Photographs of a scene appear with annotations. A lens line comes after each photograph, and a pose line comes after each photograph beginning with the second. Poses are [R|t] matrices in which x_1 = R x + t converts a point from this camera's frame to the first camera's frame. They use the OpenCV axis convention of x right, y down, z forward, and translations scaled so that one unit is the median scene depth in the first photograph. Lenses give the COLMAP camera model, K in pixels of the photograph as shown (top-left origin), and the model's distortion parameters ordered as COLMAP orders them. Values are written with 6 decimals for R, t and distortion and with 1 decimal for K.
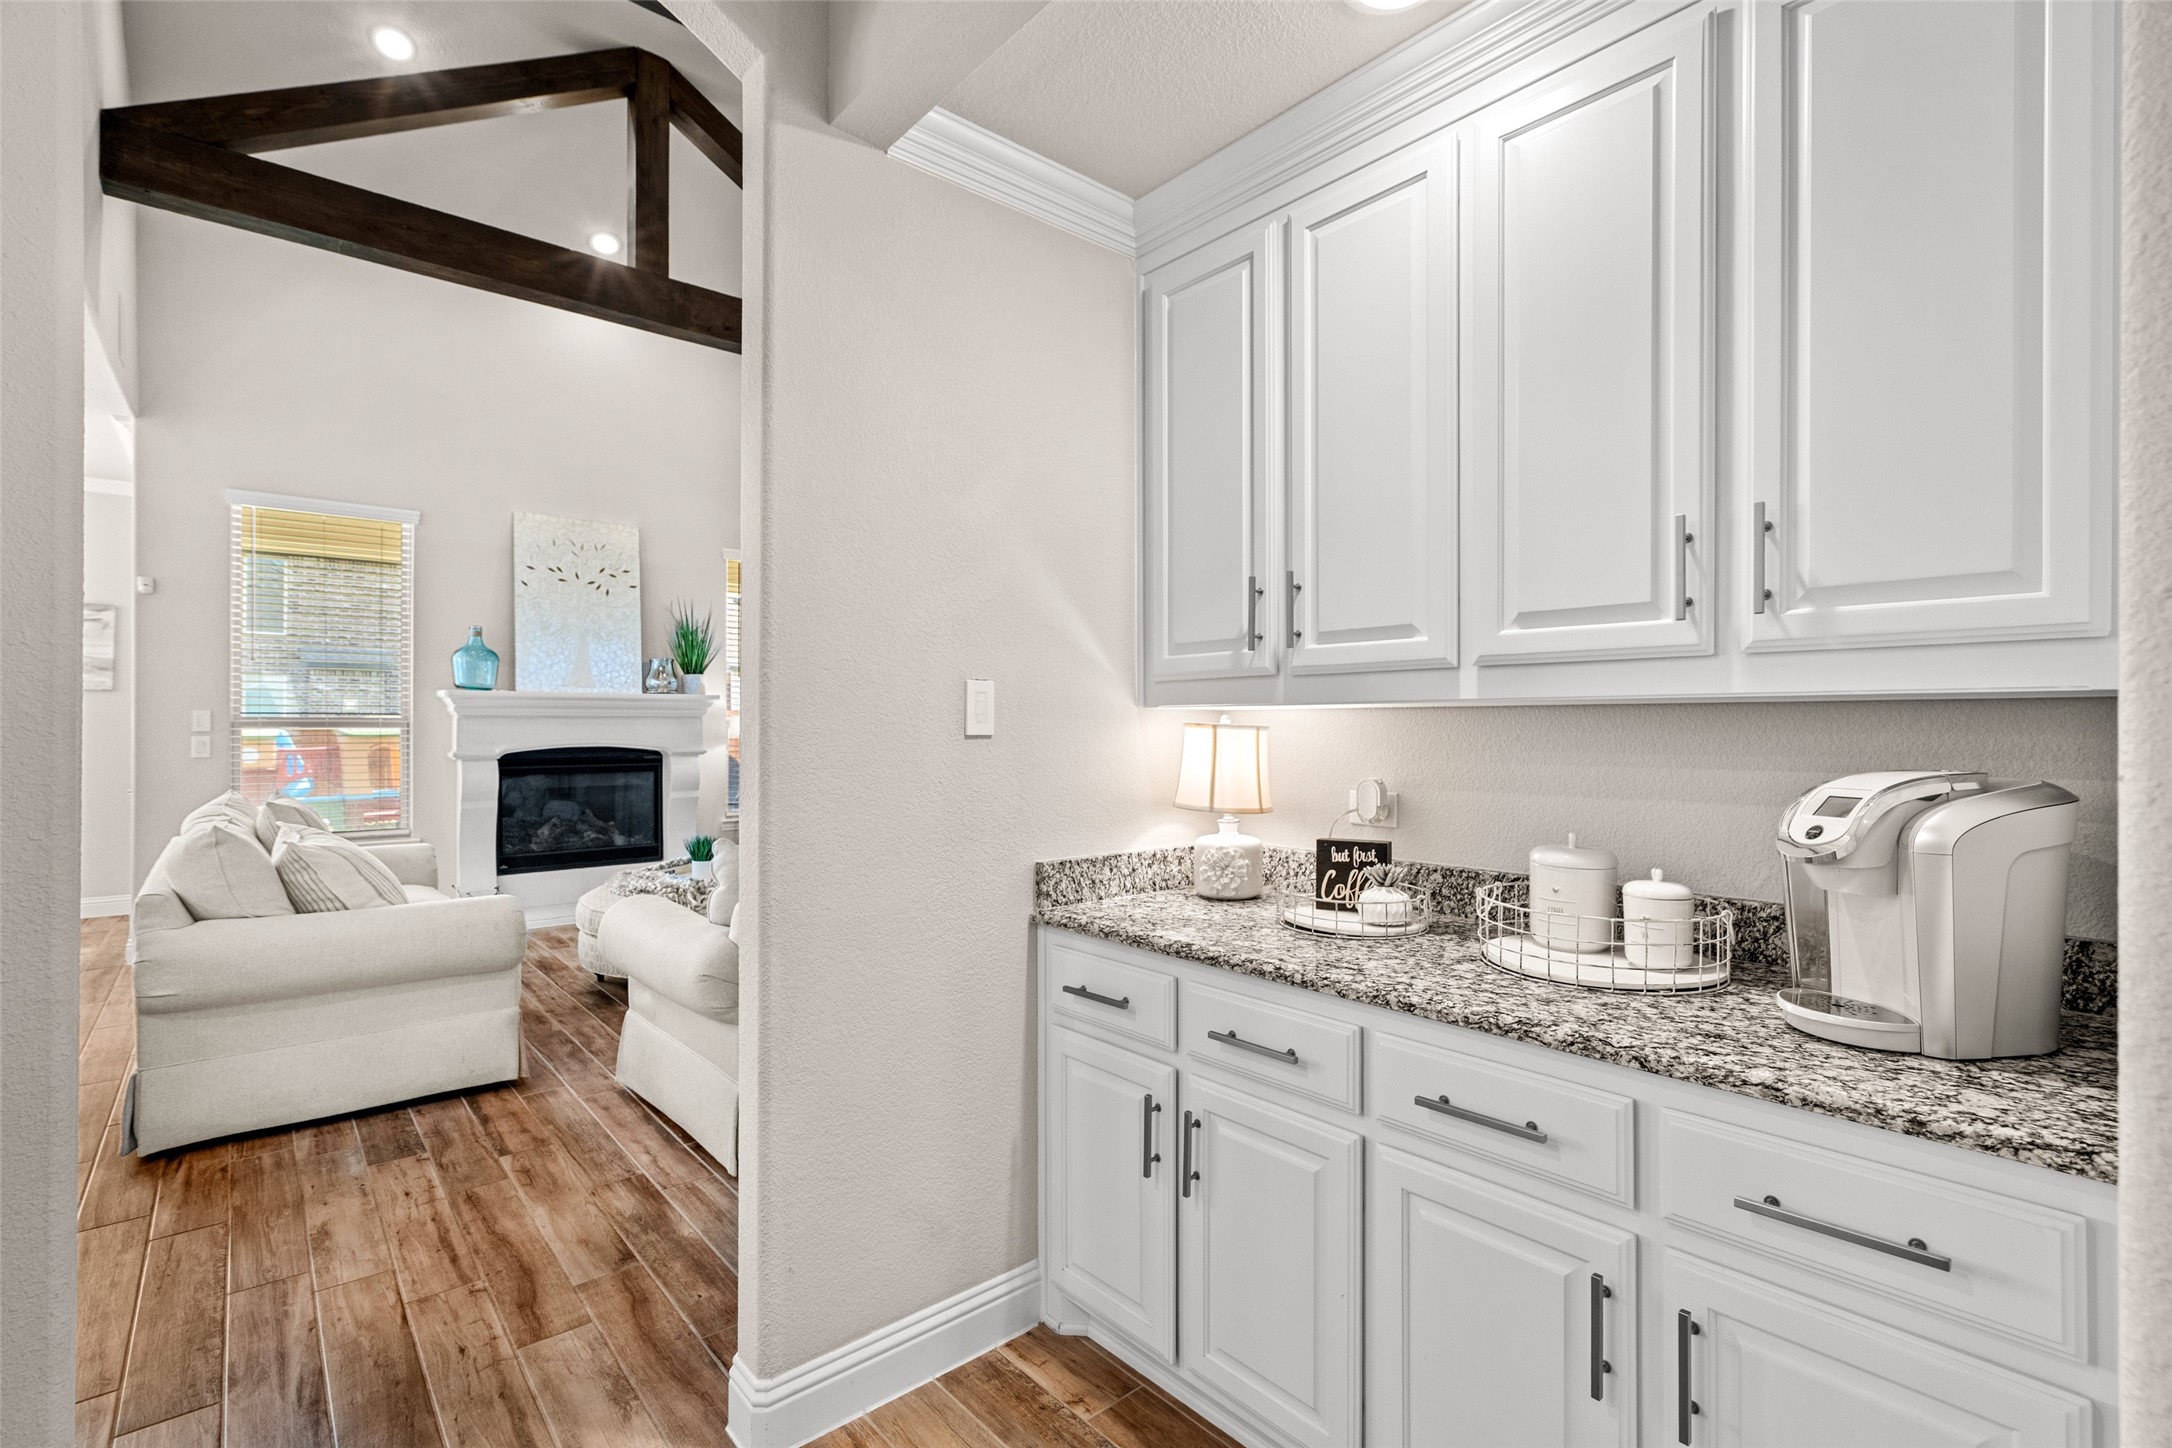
lens RADIAL K [[1009.0, 0, 1083.2], [0, 1009.0, 717.3], [0, 0, 1]] dist [-0.000491, 0.001892]
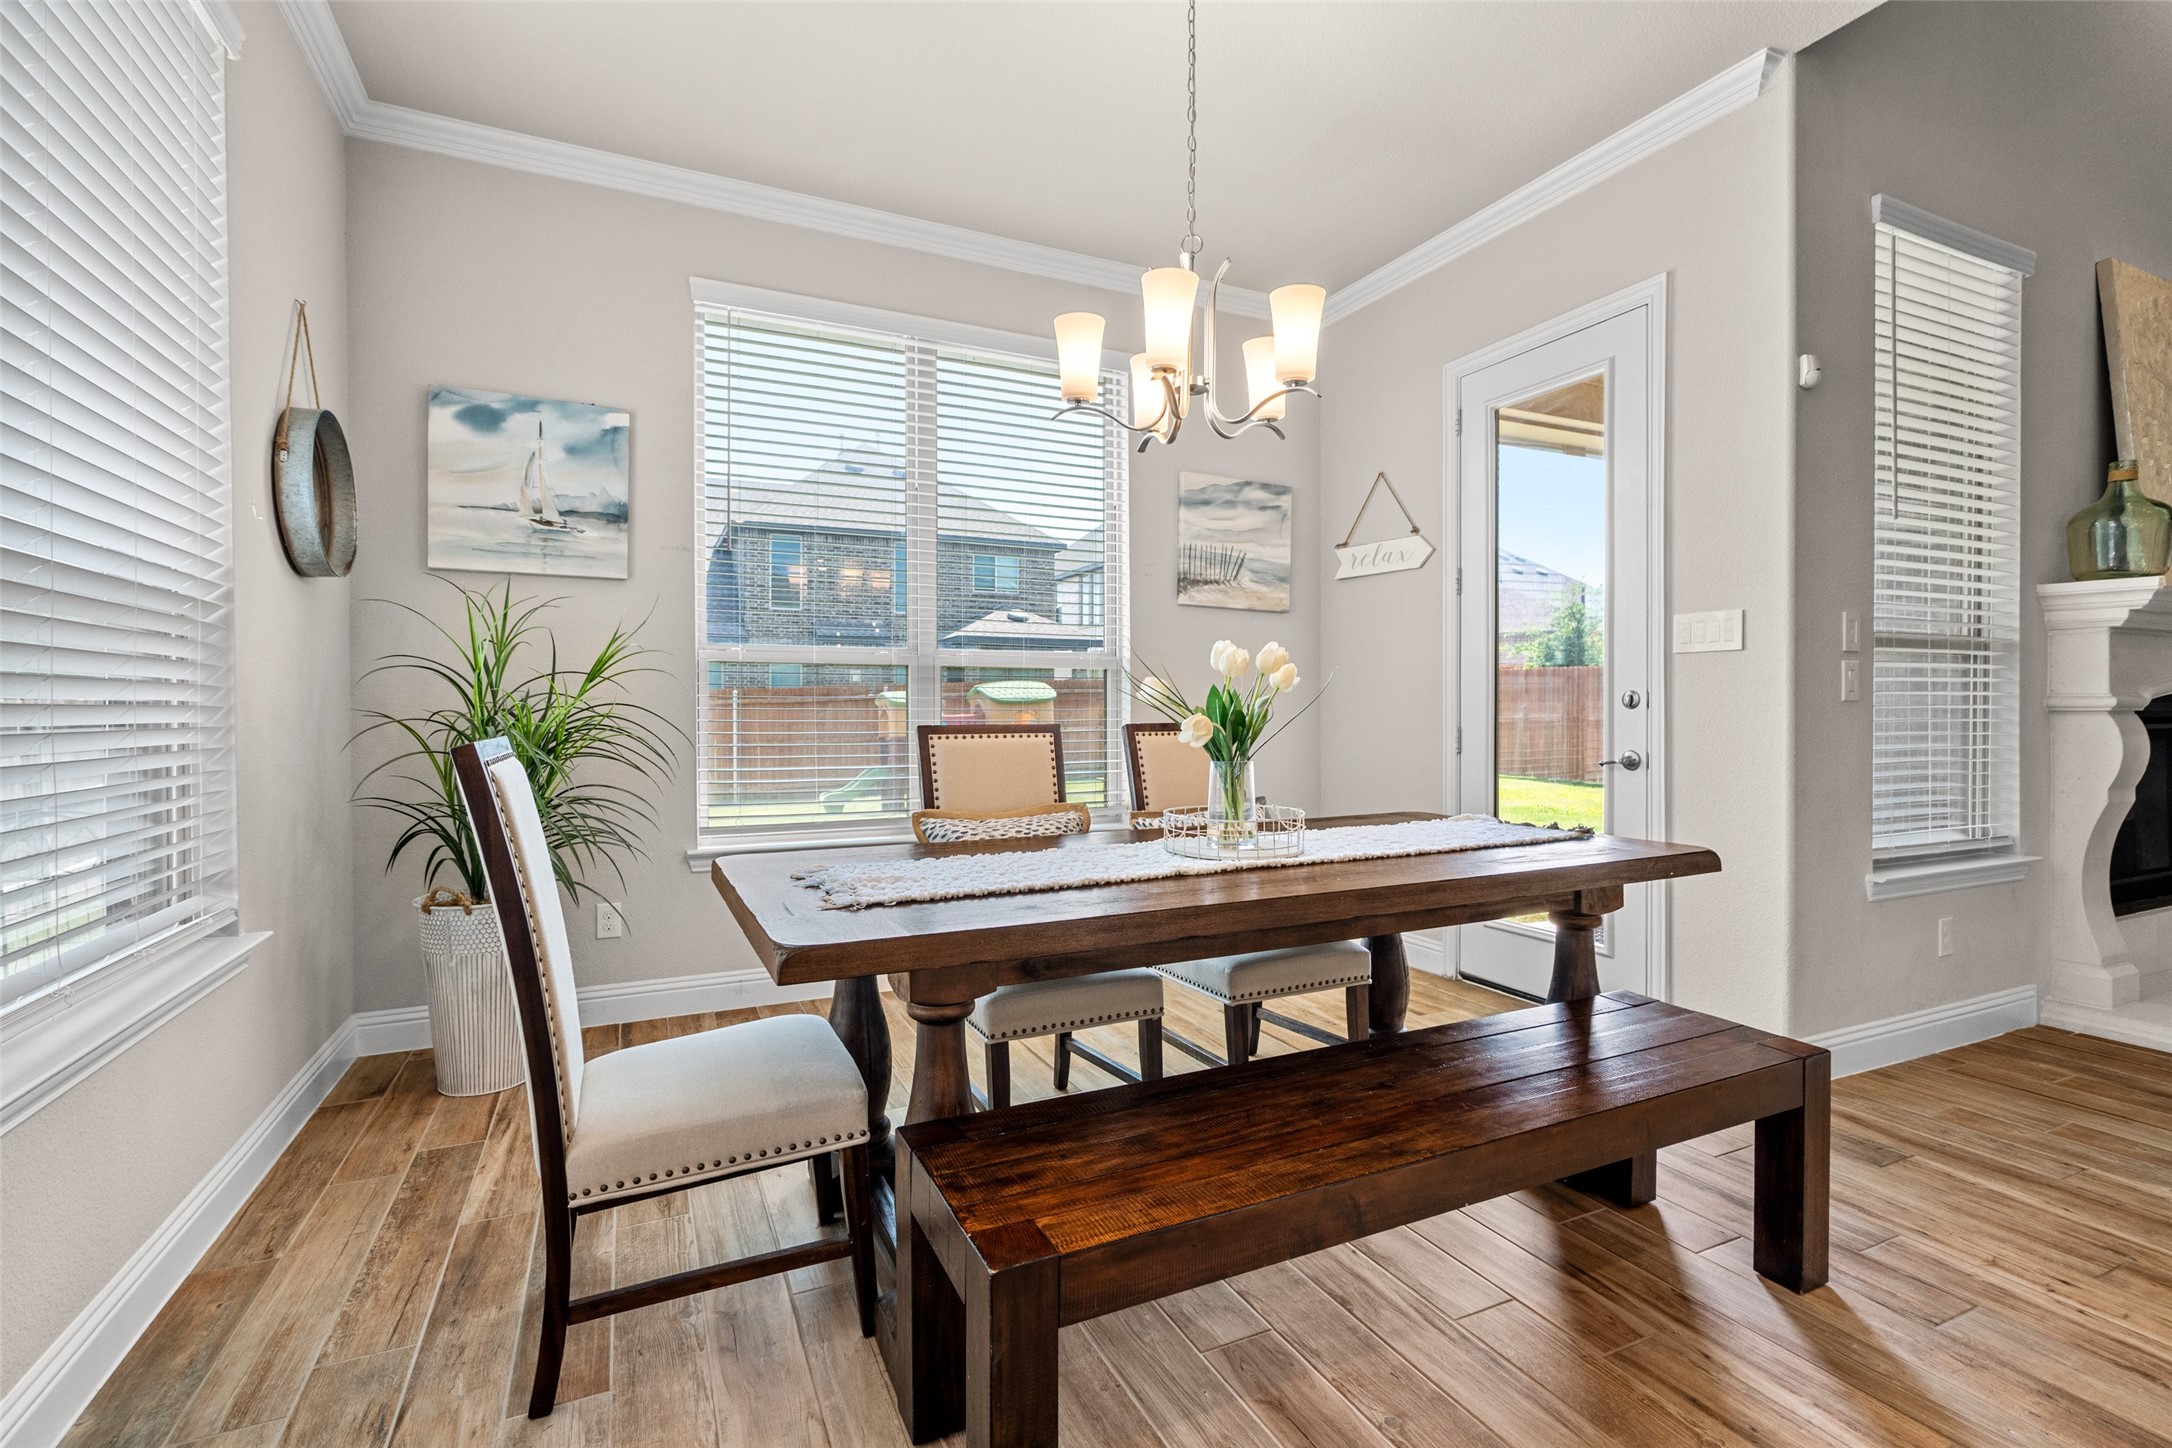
lens RADIAL K [[1009.0, 0, 1096.8], [0, 1009.0, 709.5], [0, 0, 1]] dist [-0.000491, 0.001892]
pose [[0.958007, 0.002847, -0.286731, -0.890647], [0.002093, 0.999855, 0.016923, 0.028789], [0.286738, -0.016812, 0.957862, 0.301535]]
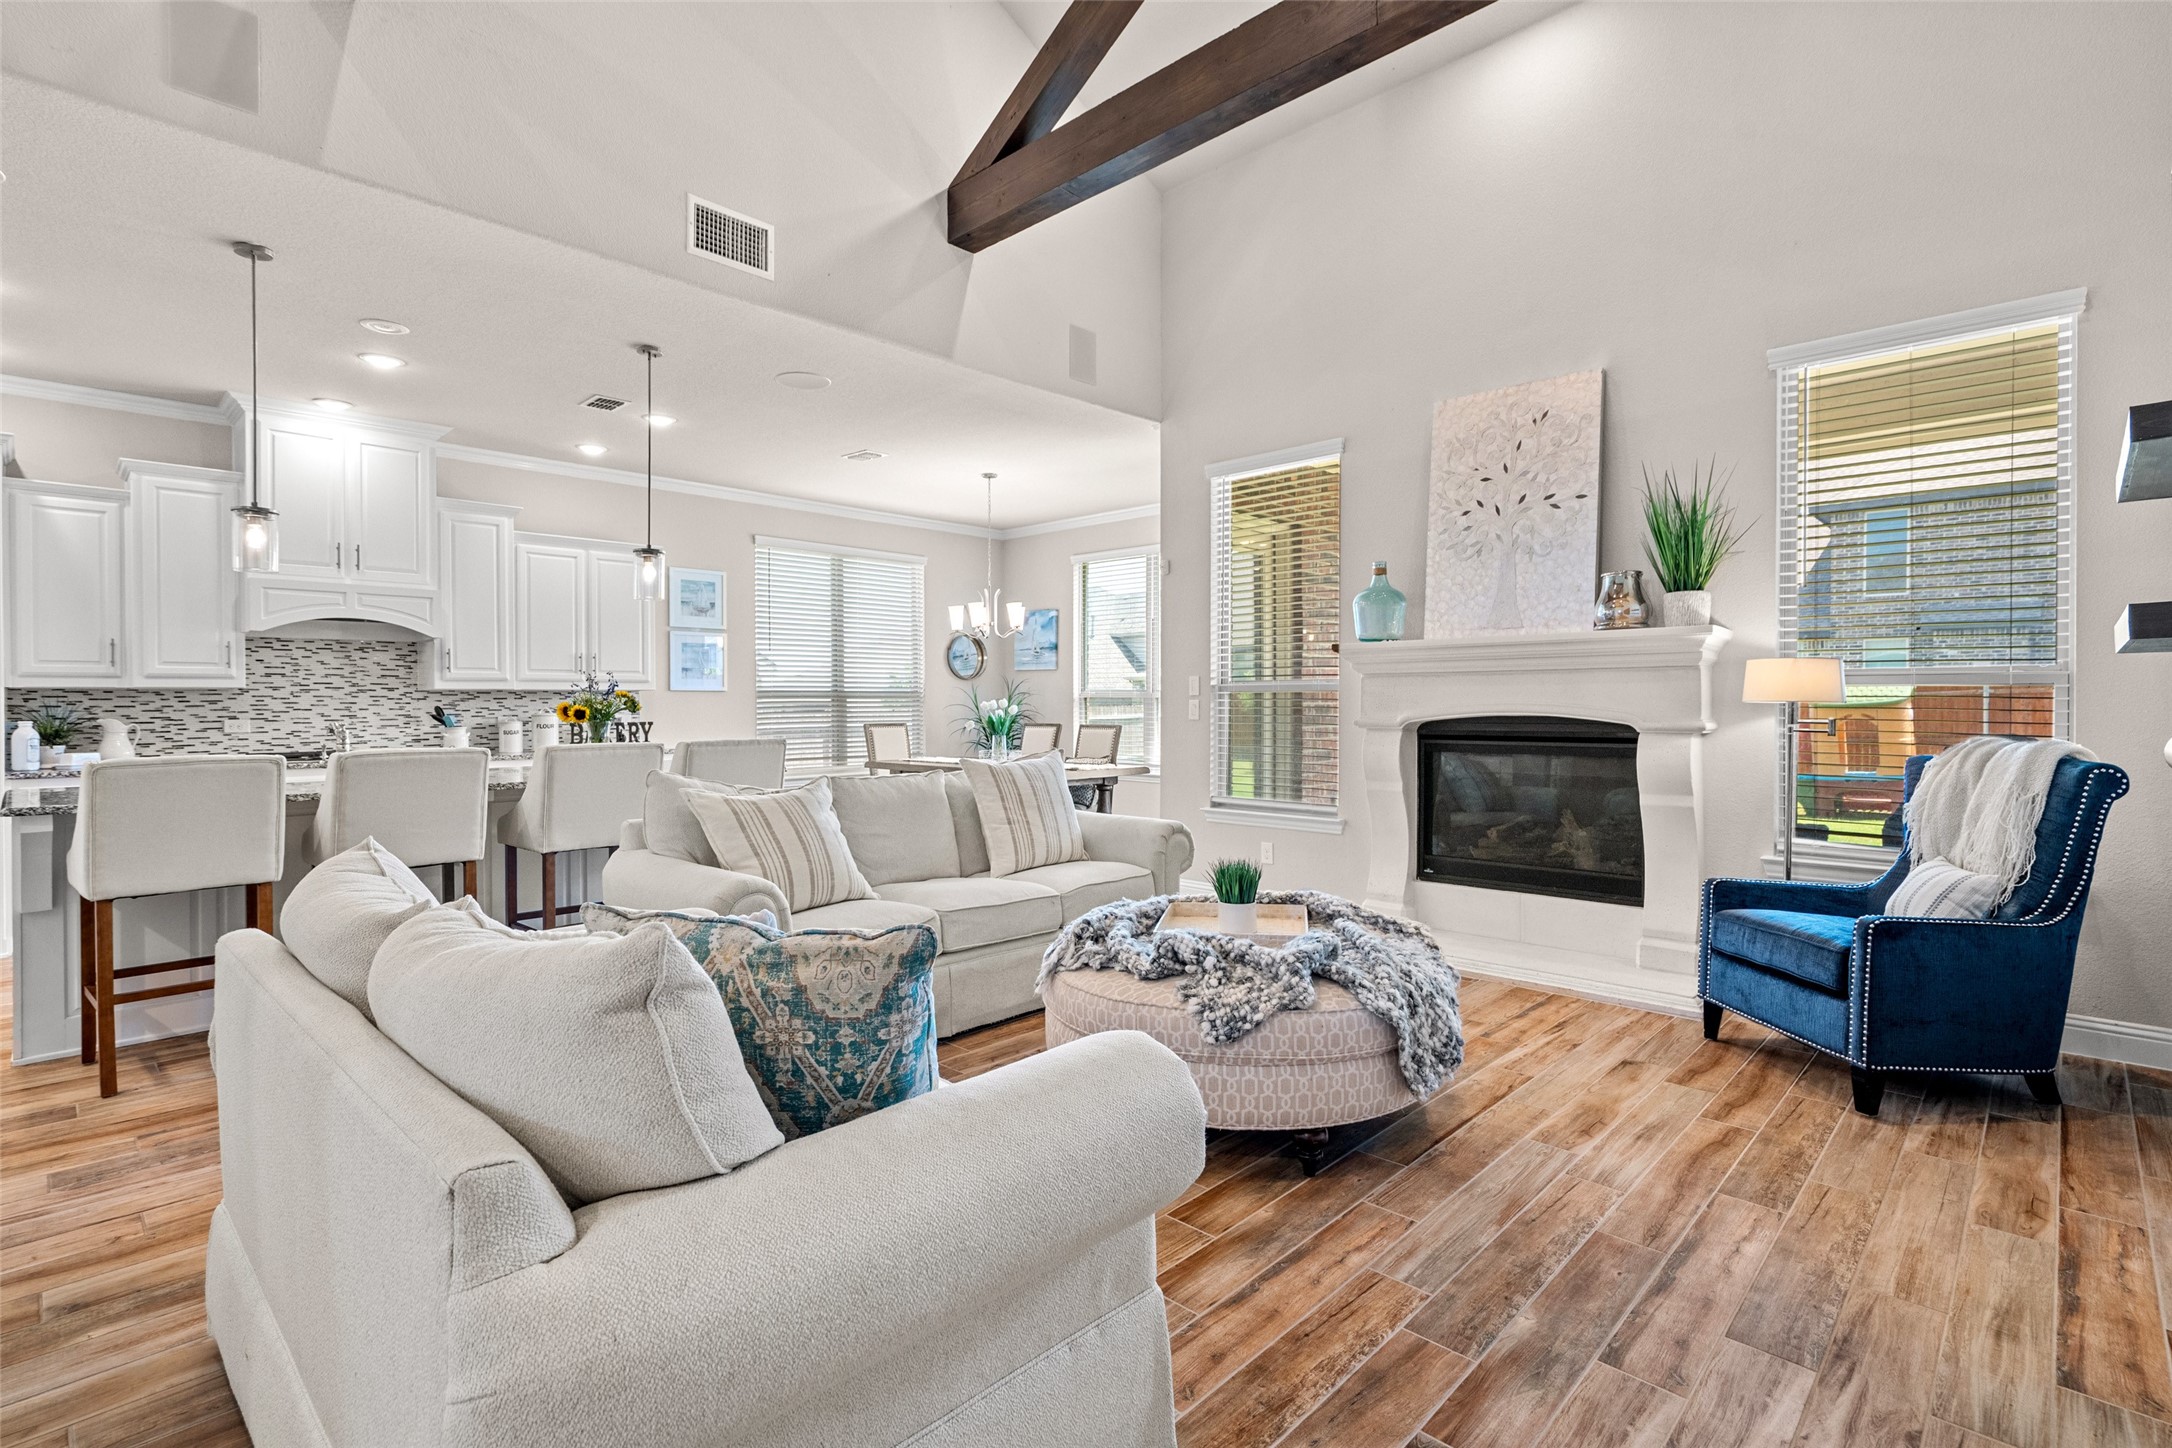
lens RADIAL K [[1009.0, 0, 1078.7], [0, 1009.0, 706.0], [0, 0, 1]] dist [-0.000491, 0.001892]
pose [[0.080579, 0.004739, -0.996737, 0.163358], [0.012920, 0.999900, 0.005798, 0.014668], [0.996664, -0.013346, 0.080510, 0.639463]]
